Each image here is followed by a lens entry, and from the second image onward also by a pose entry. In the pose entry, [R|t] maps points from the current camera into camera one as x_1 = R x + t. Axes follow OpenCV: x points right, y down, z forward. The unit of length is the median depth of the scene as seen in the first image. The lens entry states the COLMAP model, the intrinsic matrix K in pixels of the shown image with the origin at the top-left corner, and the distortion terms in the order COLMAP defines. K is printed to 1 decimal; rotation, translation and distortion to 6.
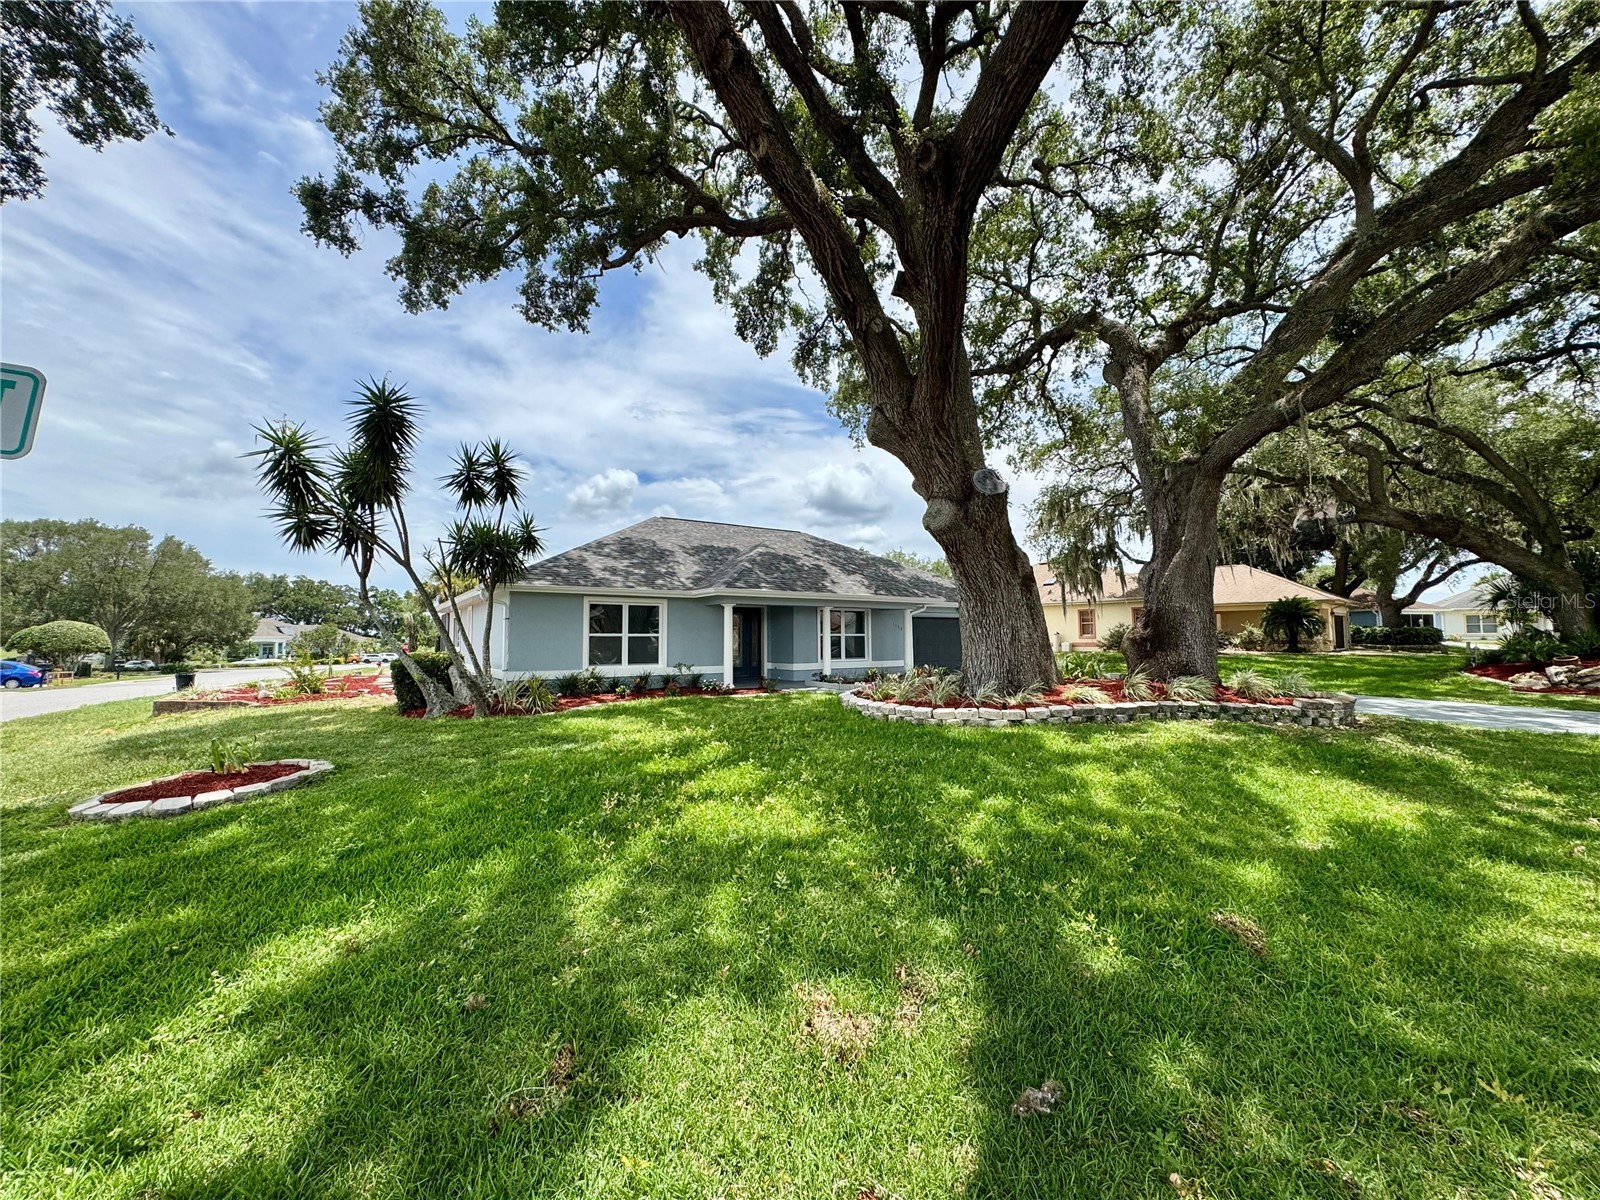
lens RADIAL K [[636.2, 0, 797.0], [0, 636.2, 599.1], [0, 0, 1]] dist [-0.000235, -0.000246]
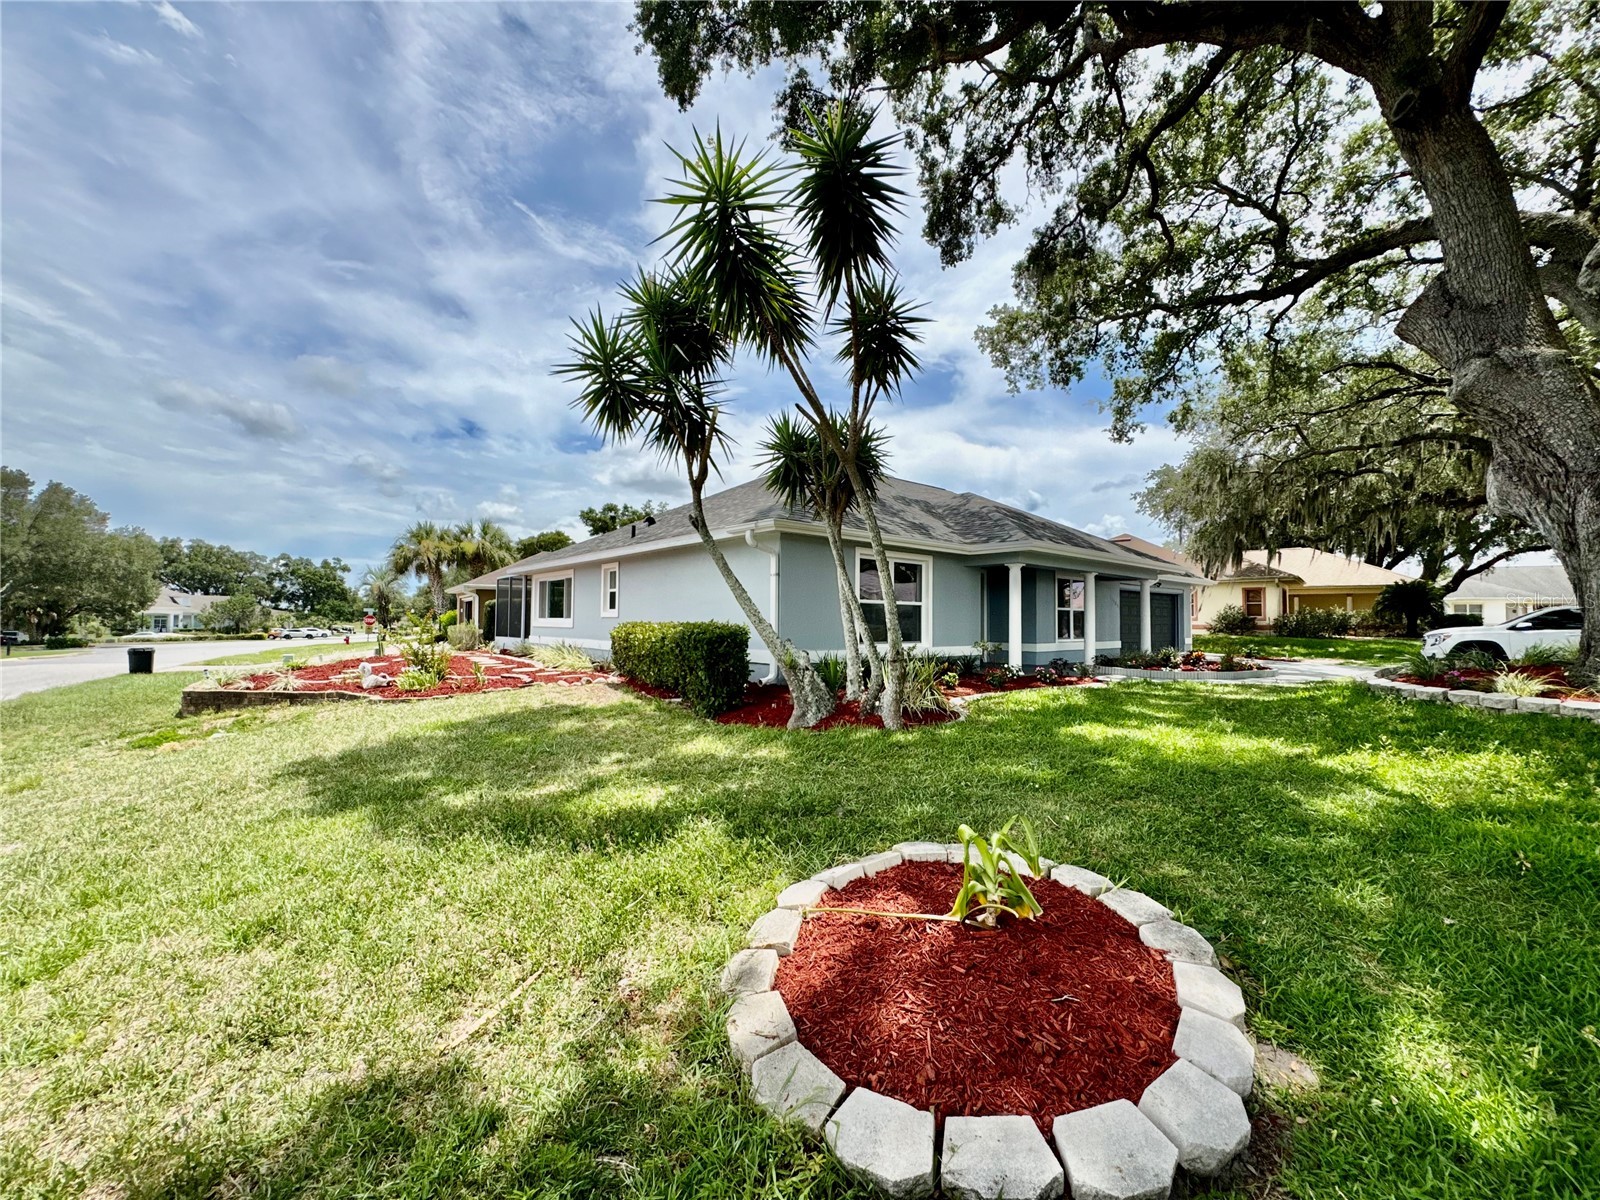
lens RADIAL K [[638.6, 0, 798.8], [0, 638.6, 600.4], [0, 0, 1]] dist [-0.000592, -0.000094]
pose [[0.994001, 0.017740, 0.107926, -0.449506], [-0.021102, 0.999324, 0.030094, 0.033541], [-0.107319, -0.032191, 0.993703, 0.274452]]
